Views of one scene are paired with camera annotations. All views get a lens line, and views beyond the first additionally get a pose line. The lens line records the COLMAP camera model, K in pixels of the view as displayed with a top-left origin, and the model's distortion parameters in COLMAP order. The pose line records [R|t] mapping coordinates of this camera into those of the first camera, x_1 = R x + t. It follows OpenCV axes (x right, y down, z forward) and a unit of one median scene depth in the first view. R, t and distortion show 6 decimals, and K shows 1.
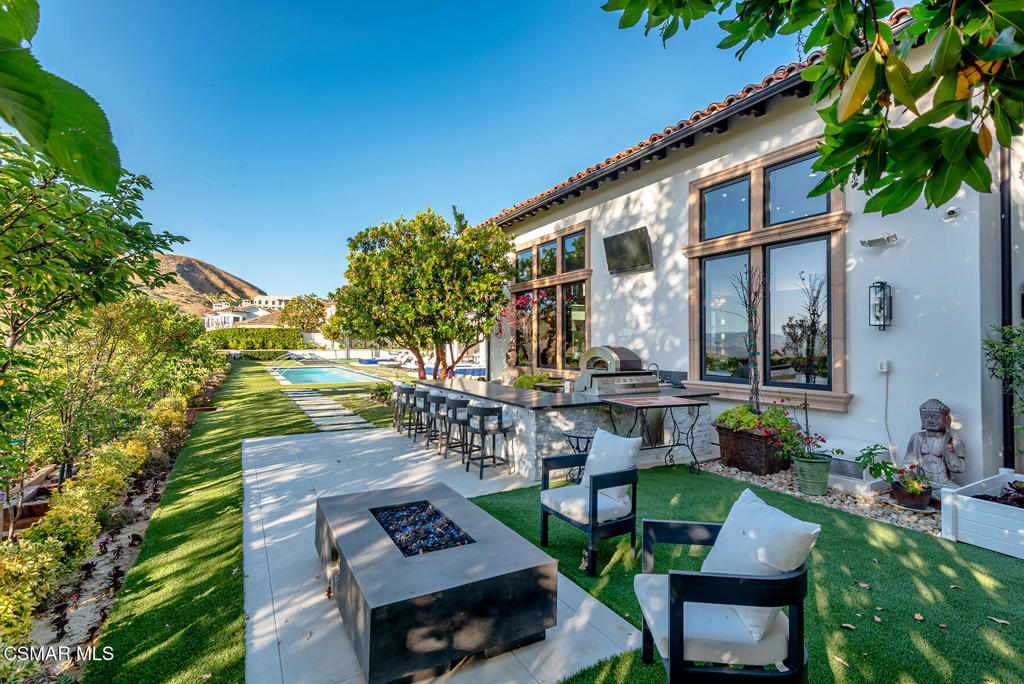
lens RADIAL K [[493.0, 0, 512.0], [0, 493.0, 342.0], [0, 0, 1]] dist [-0.122724, -0.000013]
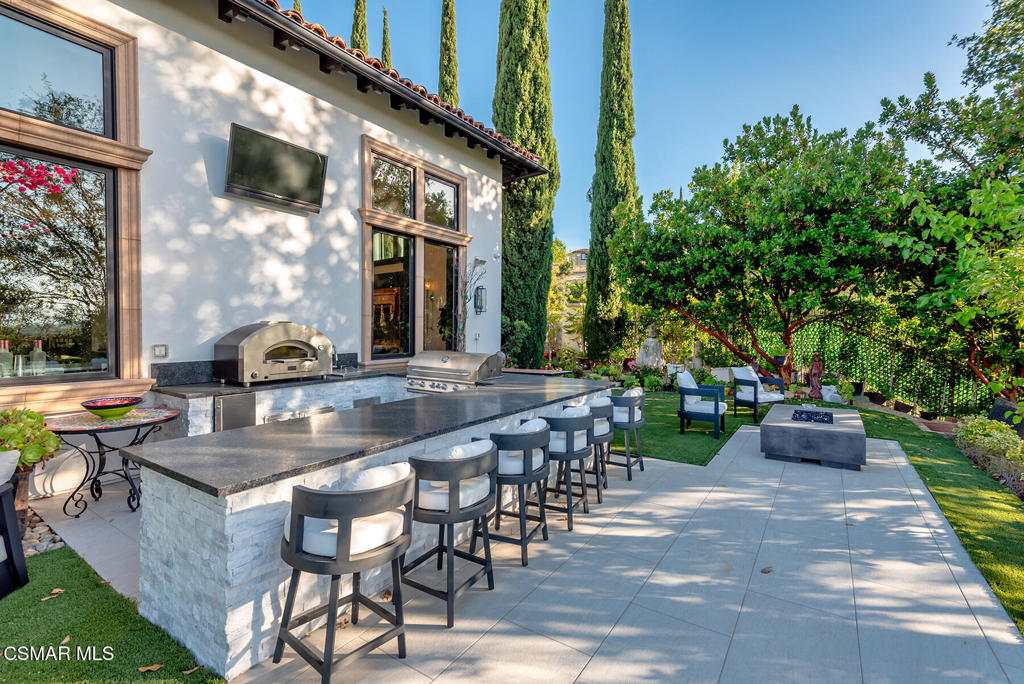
lens RADIAL K [[459.2, 0, 512.0], [0, 459.2, 342.0], [0, 0, 1]] dist [0.011475, 0.000054]
pose [[-0.448145, -0.047181, 0.892715, -0.475443], [-0.039054, 0.998686, 0.033177, 0.001182], [-0.893107, -0.019996, -0.449399, 1.053171]]
